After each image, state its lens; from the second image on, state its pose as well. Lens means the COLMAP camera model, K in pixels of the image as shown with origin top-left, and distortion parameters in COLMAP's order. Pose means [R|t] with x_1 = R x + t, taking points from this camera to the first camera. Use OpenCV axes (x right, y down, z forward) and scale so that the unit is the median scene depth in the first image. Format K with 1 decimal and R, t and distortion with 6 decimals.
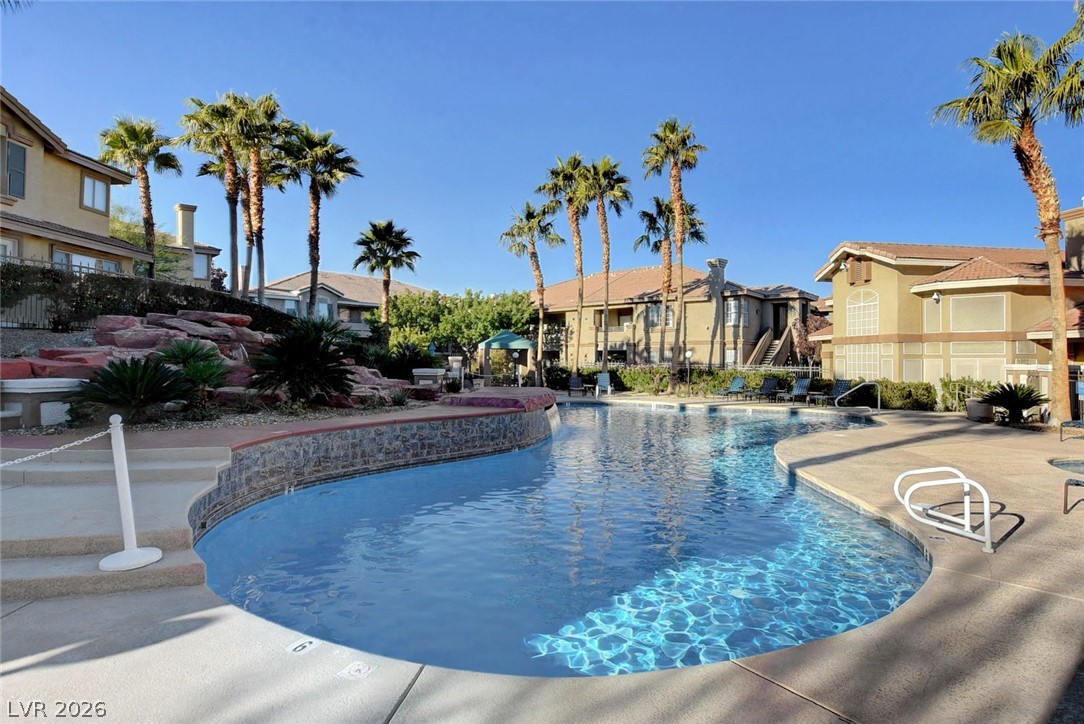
lens RADIAL K [[563.9, 0, 542.0], [0, 563.9, 362.0], [0, 0, 1]] dist [-0.054929, 0.000337]
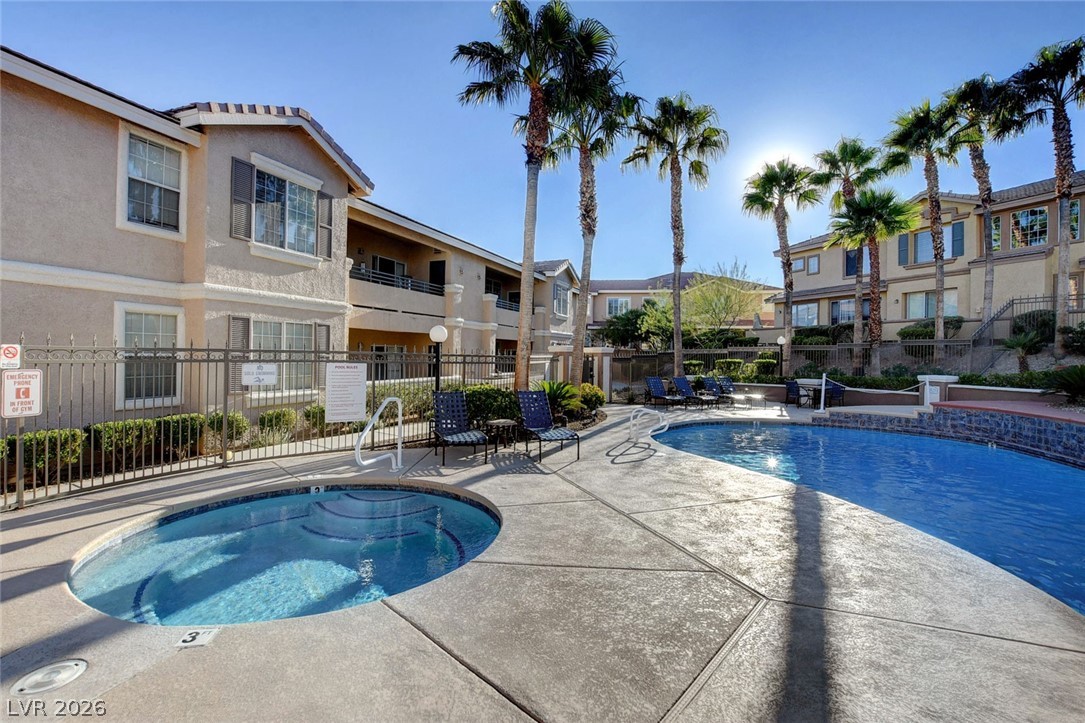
lens RADIAL K [[486.7, 0, 542.5], [0, 486.7, 361.5], [0, 0, 1]] dist [-0.000365, 0.000038]
pose [[-0.920711, -0.010733, -0.390098, 0.496739], [-0.016691, 0.999790, 0.011887, 0.000149], [0.389889, 0.017456, -0.920696, 0.706921]]
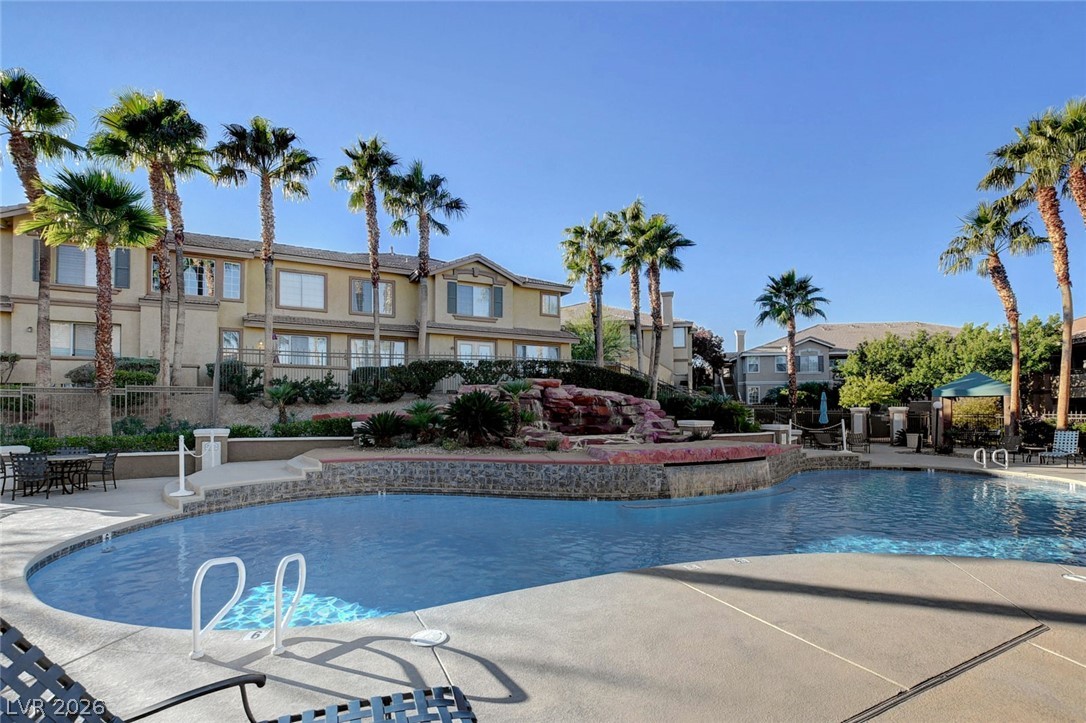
lens RADIAL K [[501.0, 0, 544.0], [0, 501.0, 404.4], [0, 0, 1]] dist [-0.034303, 0.000294]
pose [[0.494631, -0.011068, -0.869032, 0.421128], [-0.001403, 0.999907, -0.013534, -0.004132], [0.869102, 0.007914, 0.494570, 0.277639]]
